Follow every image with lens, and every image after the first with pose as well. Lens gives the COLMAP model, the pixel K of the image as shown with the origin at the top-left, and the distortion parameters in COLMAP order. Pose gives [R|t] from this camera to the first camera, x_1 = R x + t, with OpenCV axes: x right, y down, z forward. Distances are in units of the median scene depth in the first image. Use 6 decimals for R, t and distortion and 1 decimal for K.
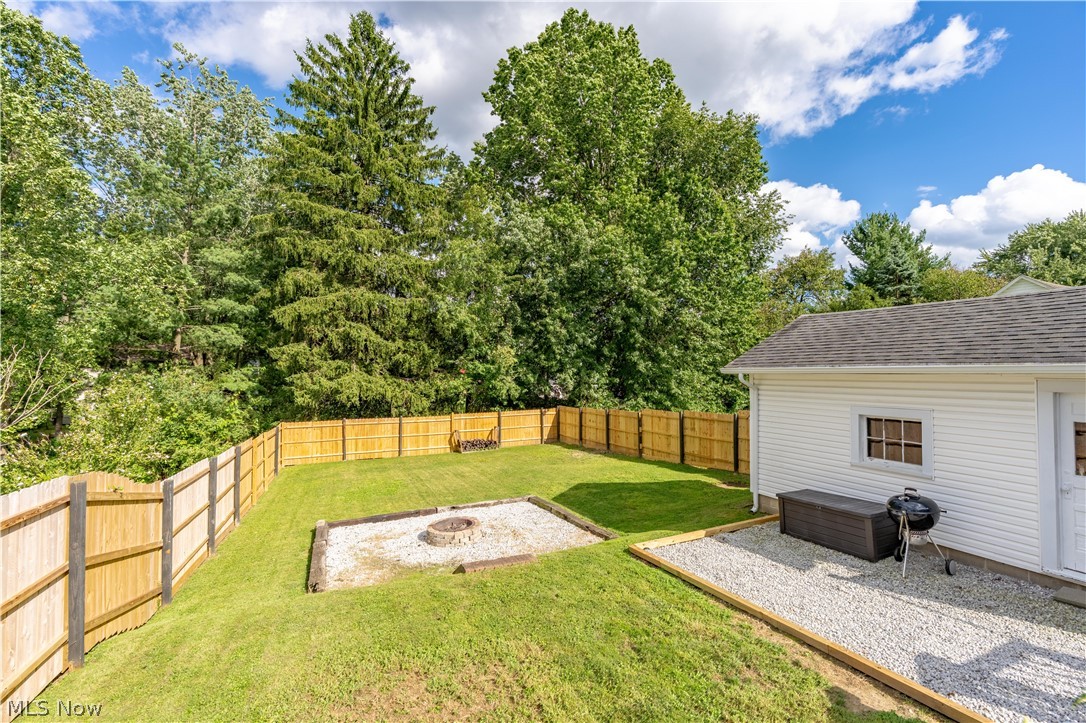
lens RADIAL K [[489.1, 0, 542.2], [0, 489.1, 360.8], [0, 0, 1]] dist [-0.004095, -0.000045]
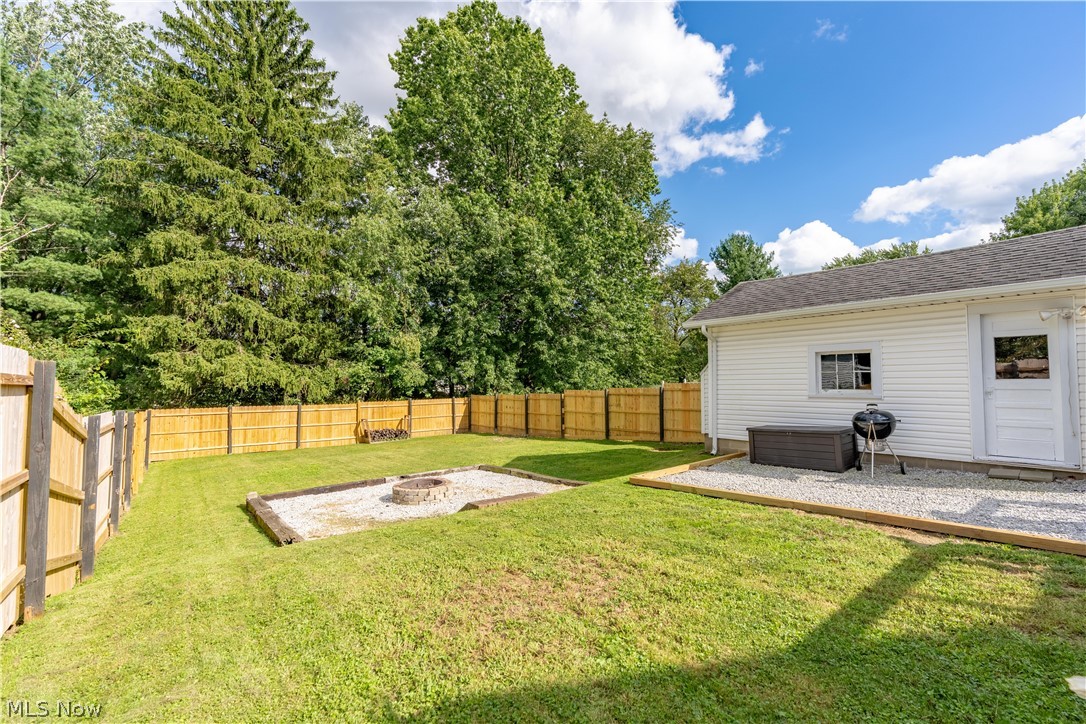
lens RADIAL K [[491.7, 0, 545.0], [0, 491.7, 356.0], [0, 0, 1]] dist [0.001137, -0.003858]
pose [[0.965522, 0.015930, 0.259832, -0.089100], [-0.006776, 0.999326, -0.036090, 0.056013], [-0.260231, 0.033085, 0.964979, 0.018123]]
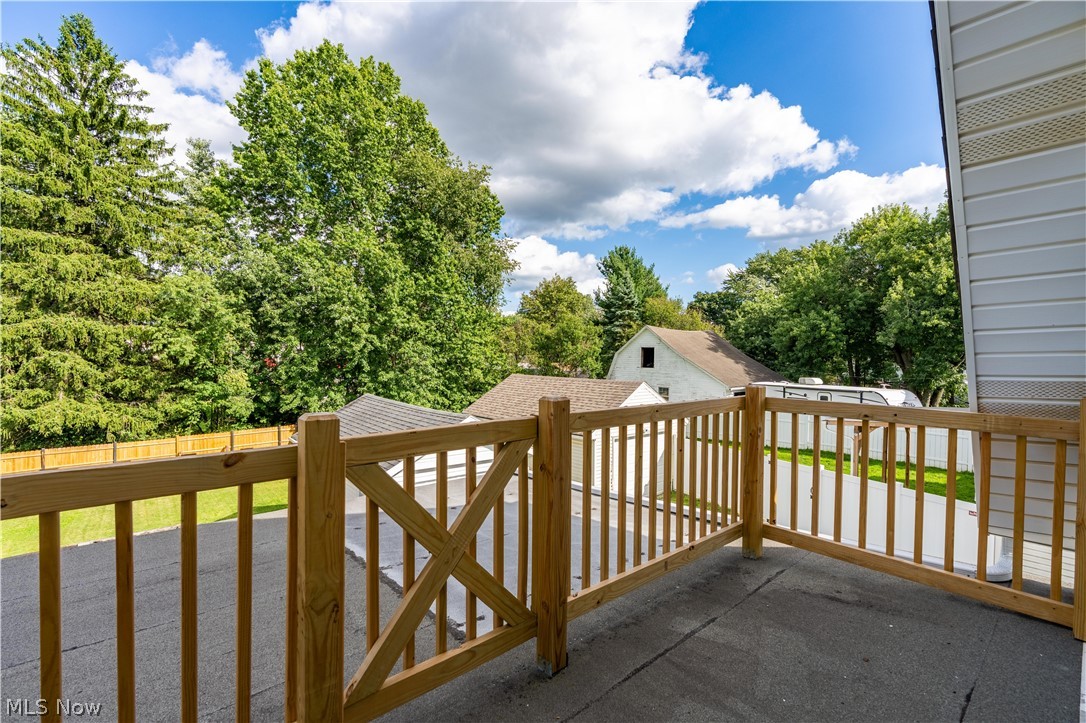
lens RADIAL K [[491.7, 0, 547.4], [0, 491.7, 362.1], [0, 0, 1]] dist [0.001137, -0.003858]
pose [[0.954952, 0.005216, 0.296713, 0.276208], [-0.017410, 0.999108, 0.038472, -0.110575], [-0.296248, -0.041905, 0.954191, -0.255984]]
